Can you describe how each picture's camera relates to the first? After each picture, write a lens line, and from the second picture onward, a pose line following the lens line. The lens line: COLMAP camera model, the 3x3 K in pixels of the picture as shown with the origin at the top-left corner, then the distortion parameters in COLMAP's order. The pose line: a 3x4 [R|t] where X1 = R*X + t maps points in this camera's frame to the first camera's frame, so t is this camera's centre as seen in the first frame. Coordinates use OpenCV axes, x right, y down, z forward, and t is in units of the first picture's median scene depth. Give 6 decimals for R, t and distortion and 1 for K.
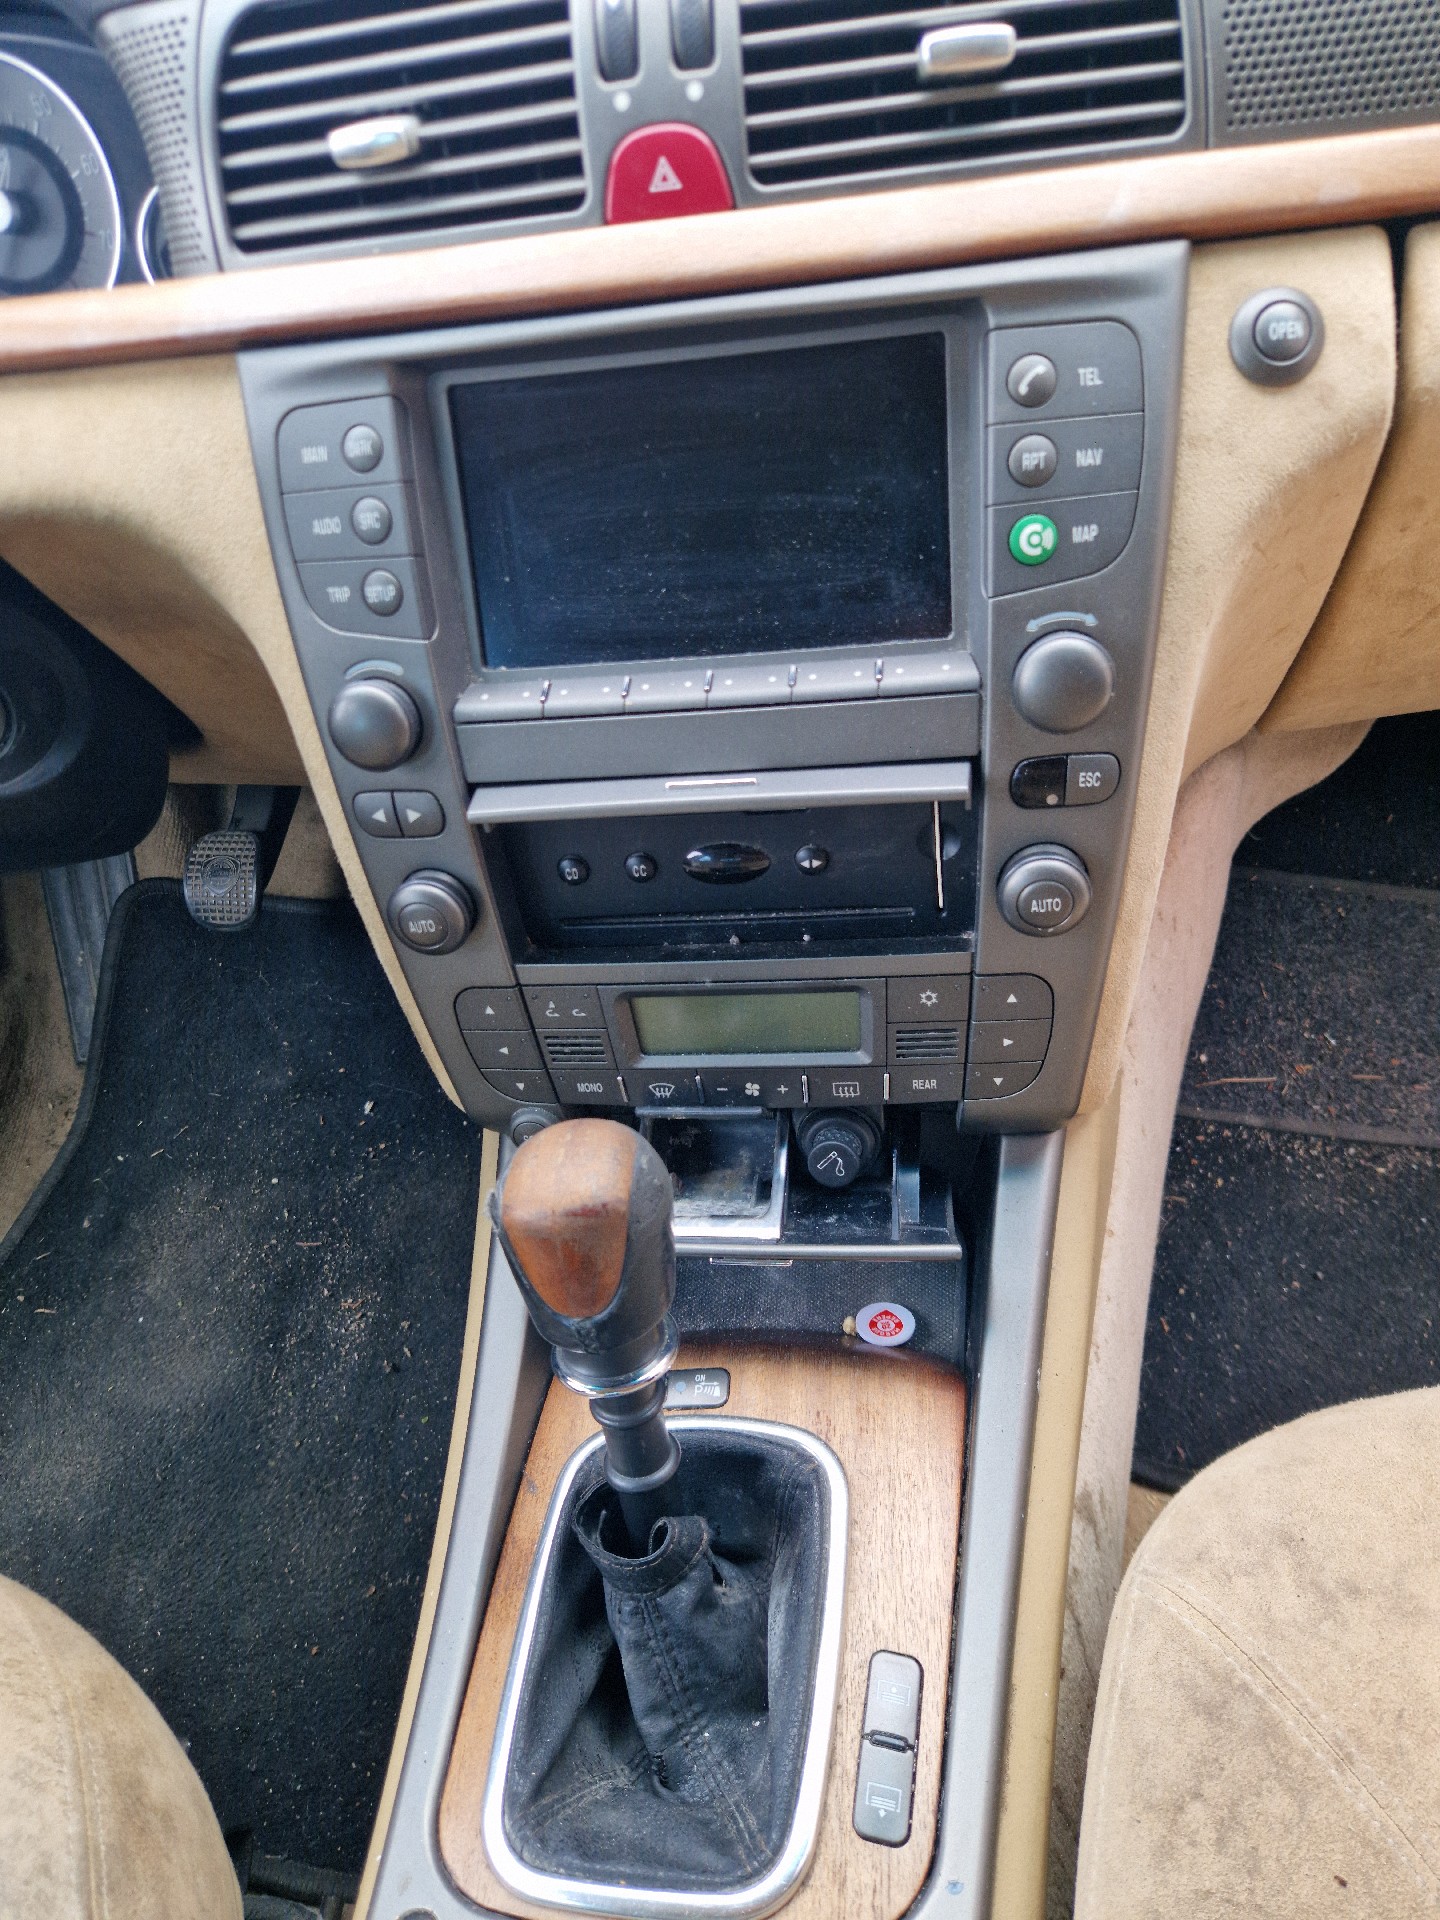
lens RADIAL K [[1311.7, 0, 720.0], [0, 1311.7, 960.0], [0, 0, 1]] dist [0.070472, -0.059925]
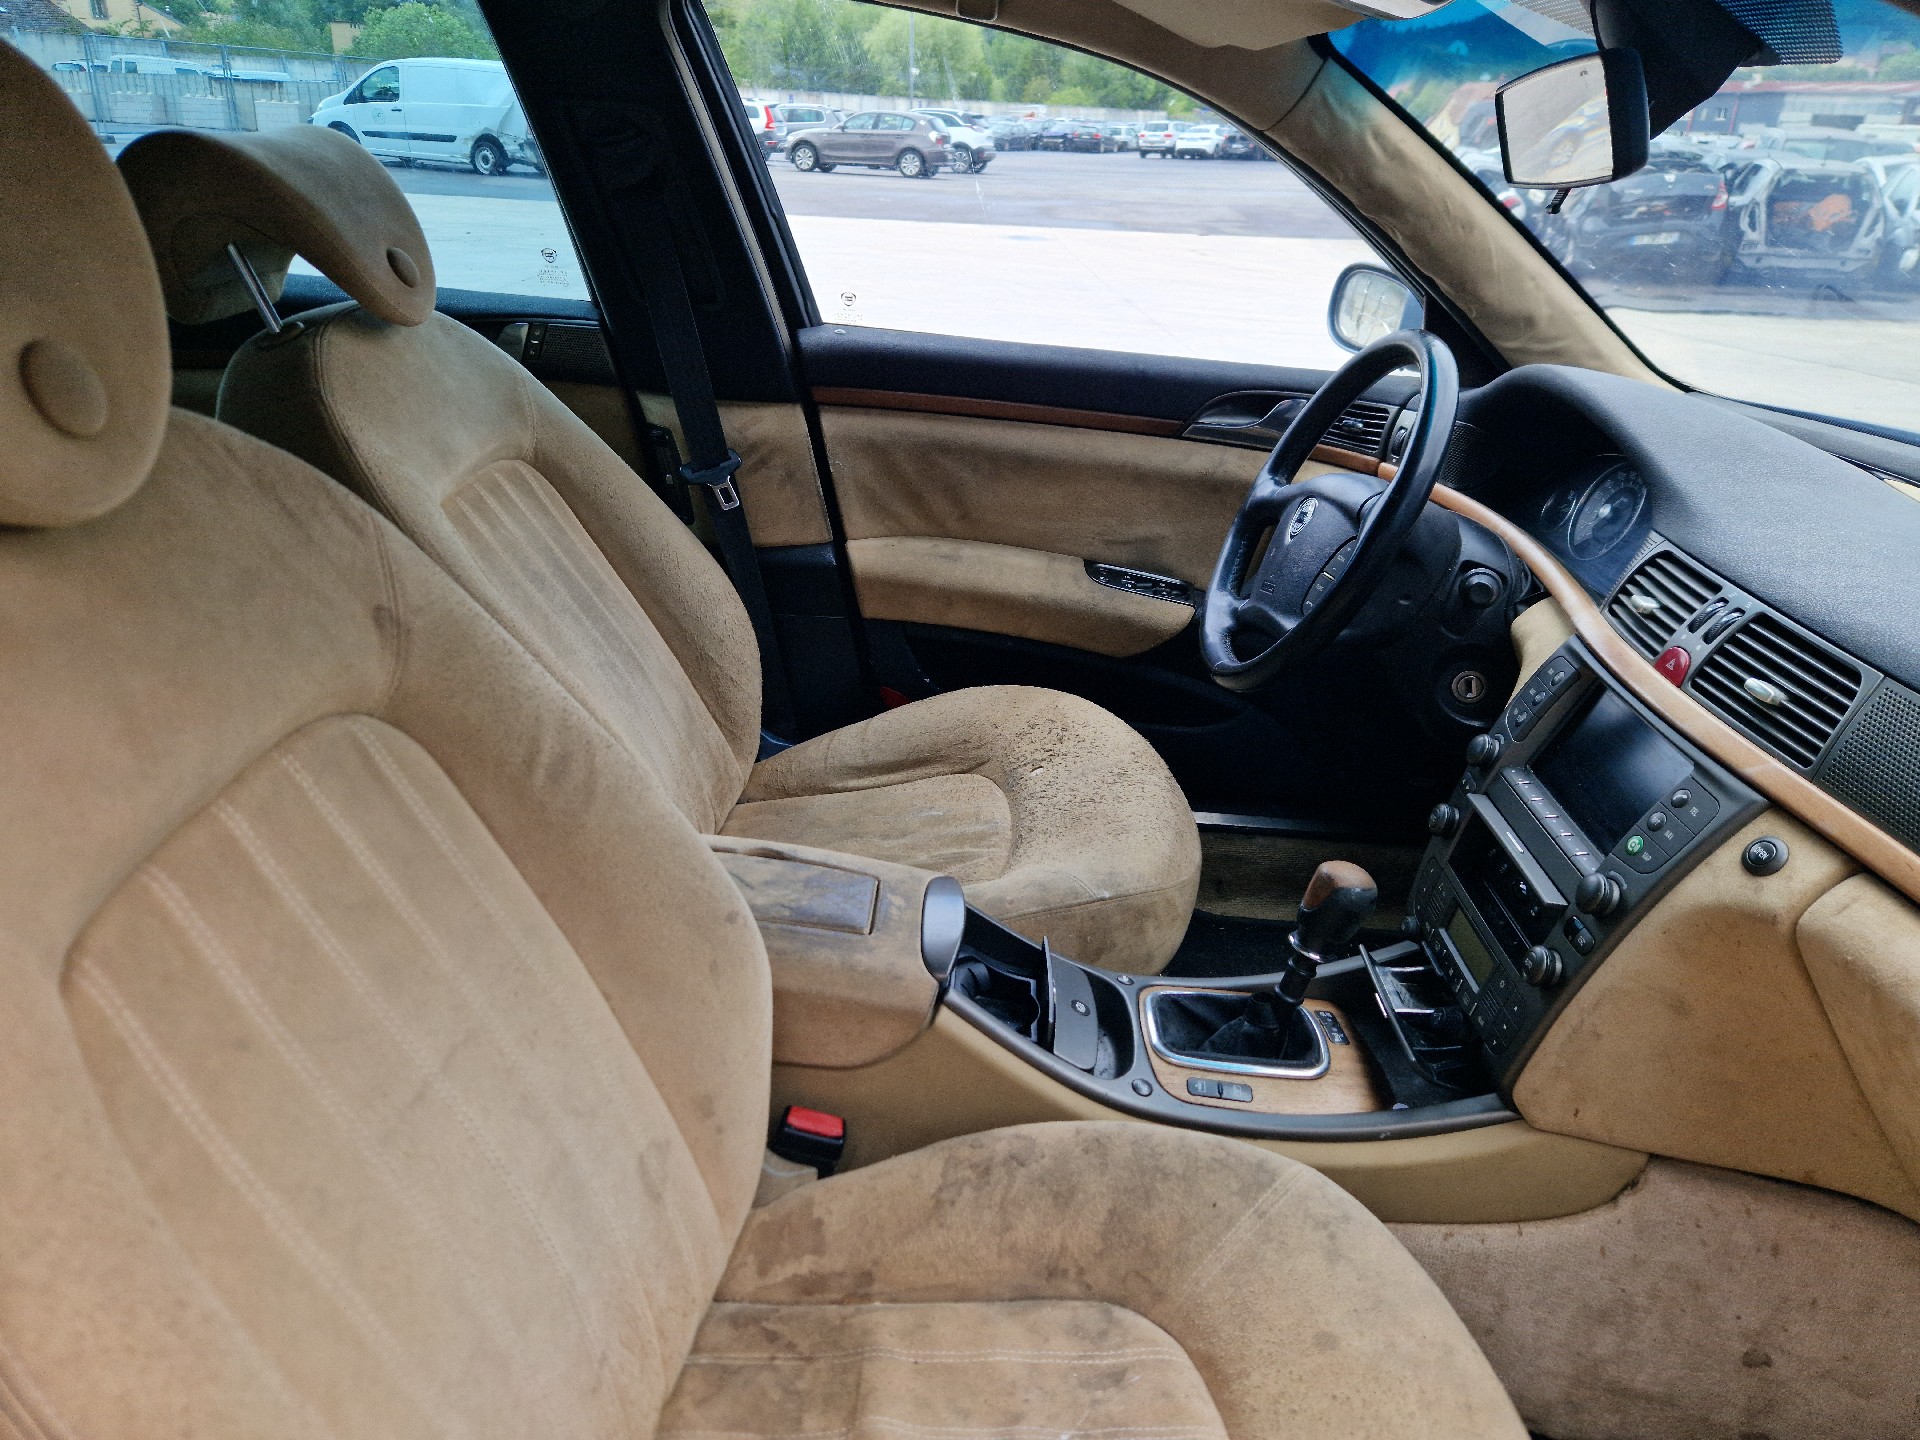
lens RADIAL K [[1311.7, 0, 975.1], [0, 1311.7, 724.5], [0, 0, 1]] dist [0.070472, -0.059925]
pose [[0.095854, 0.541797, -0.835026, 1.970720], [-0.719858, 0.617111, 0.317771, -0.359257], [0.687471, 0.570640, 0.449170, -0.969540]]
